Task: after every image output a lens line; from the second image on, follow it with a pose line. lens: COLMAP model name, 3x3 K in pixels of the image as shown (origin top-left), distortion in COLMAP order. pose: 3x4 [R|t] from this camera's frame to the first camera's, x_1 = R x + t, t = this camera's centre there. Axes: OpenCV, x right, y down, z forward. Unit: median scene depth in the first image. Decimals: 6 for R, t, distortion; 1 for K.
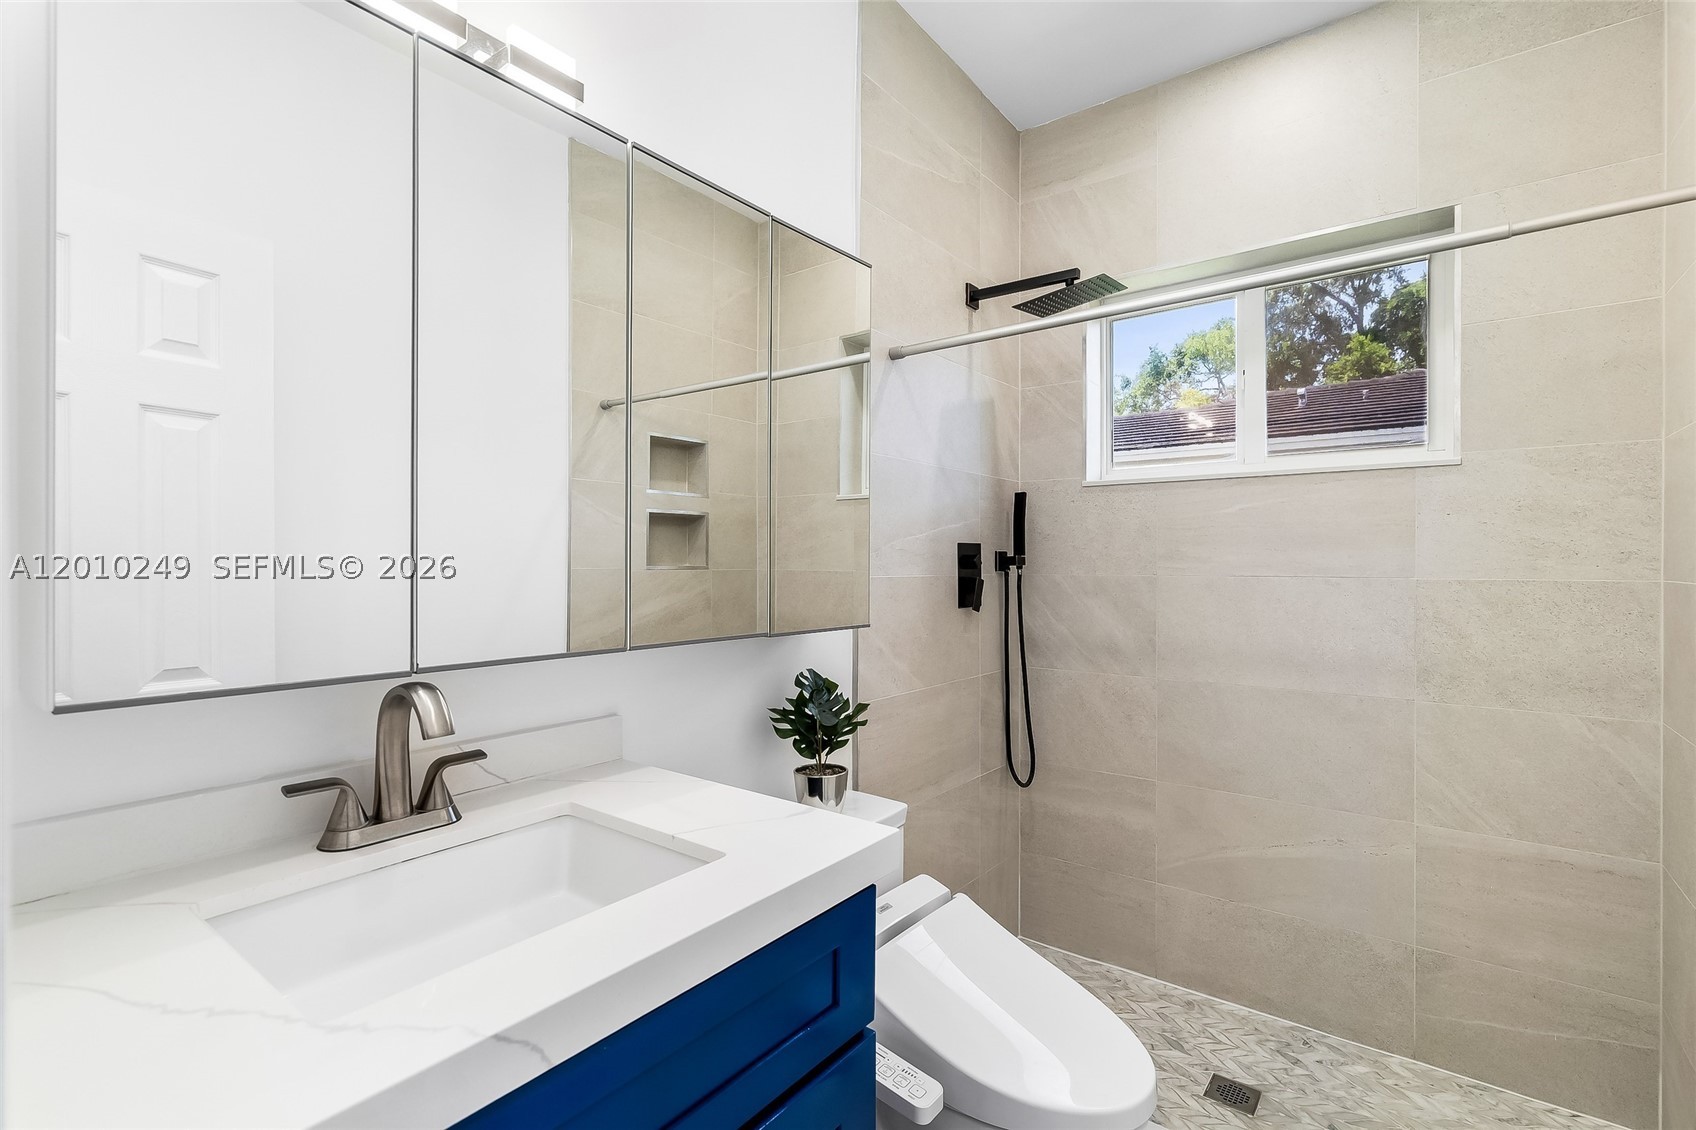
lens RADIAL K [[777.5, 0, 855.5], [0, 777.5, 556.4], [0, 0, 1]] dist [-0.005294, 0.002939]
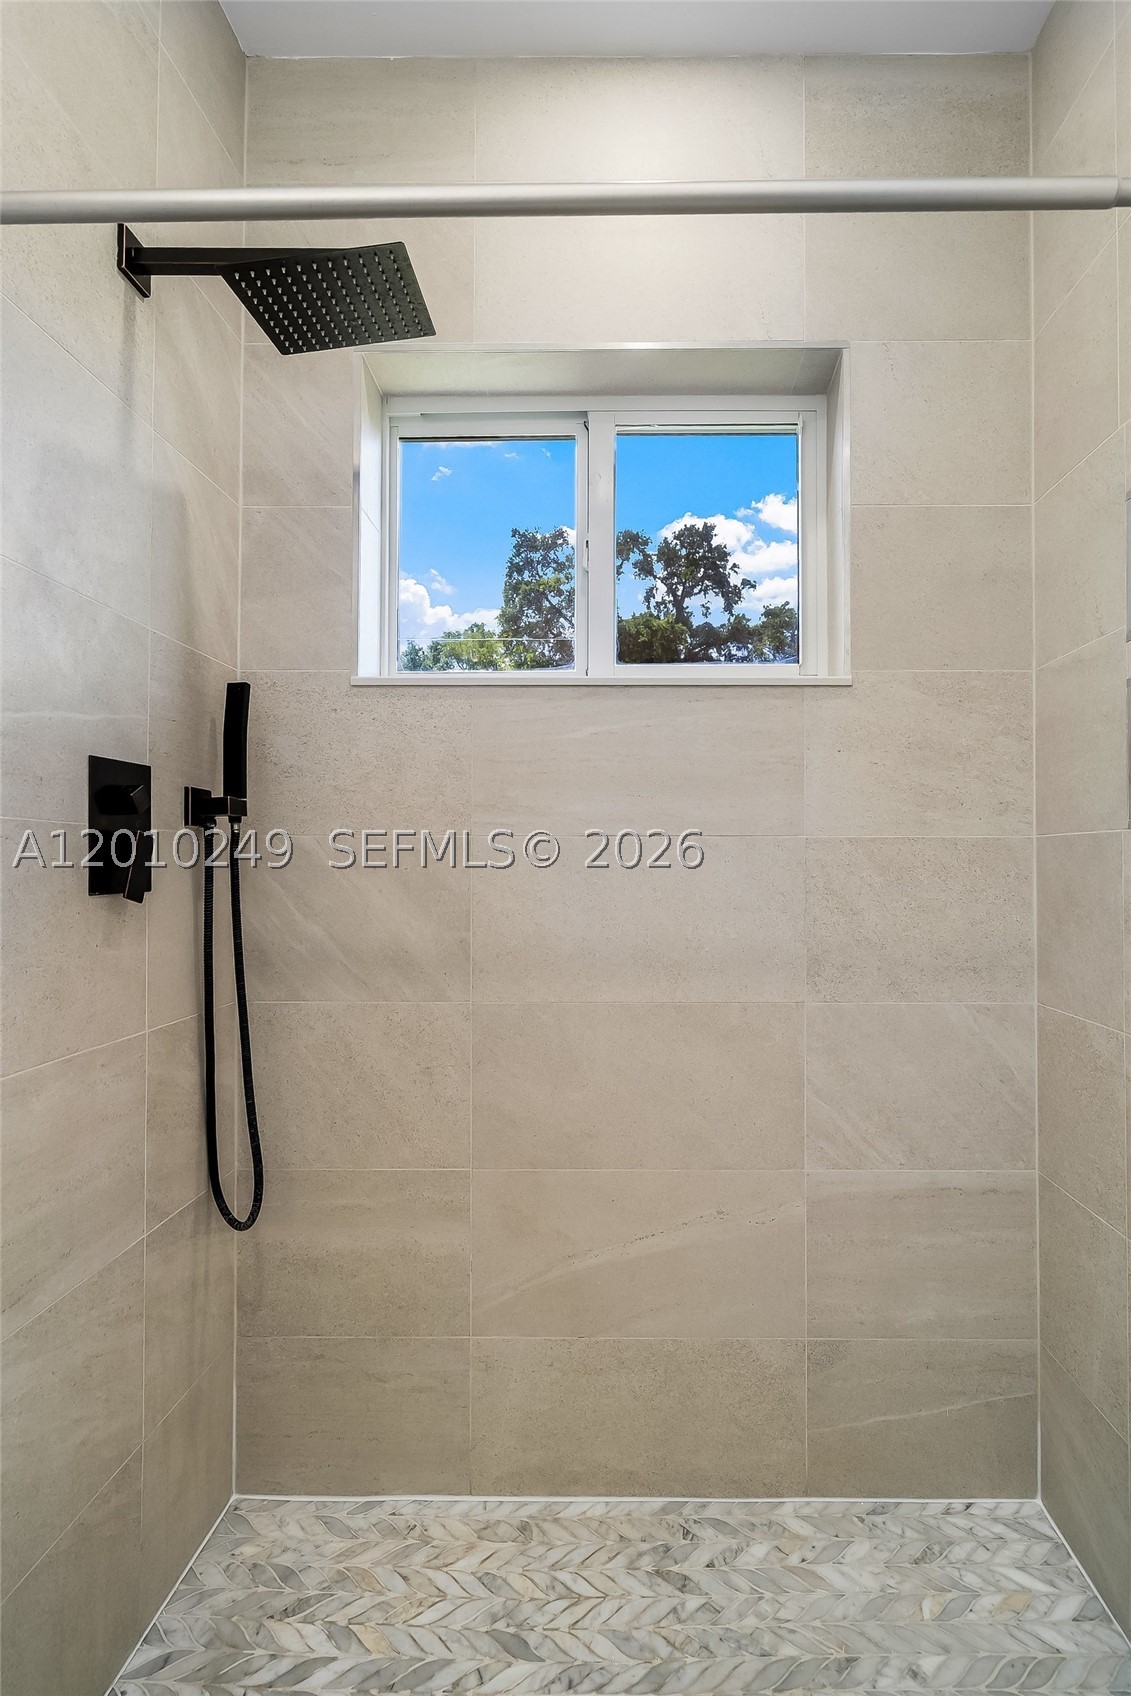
lens RADIAL K [[777.5, 0, 577.5], [0, 777.5, 848.0], [0, 0, 1]] dist [-0.005294, 0.002939]
pose [[0.831388, 0.009360, 0.555614, 0.119182], [0.001715, 0.999810, -0.019408, 0.048478], [-0.555690, 0.017089, 0.831214, 0.458784]]
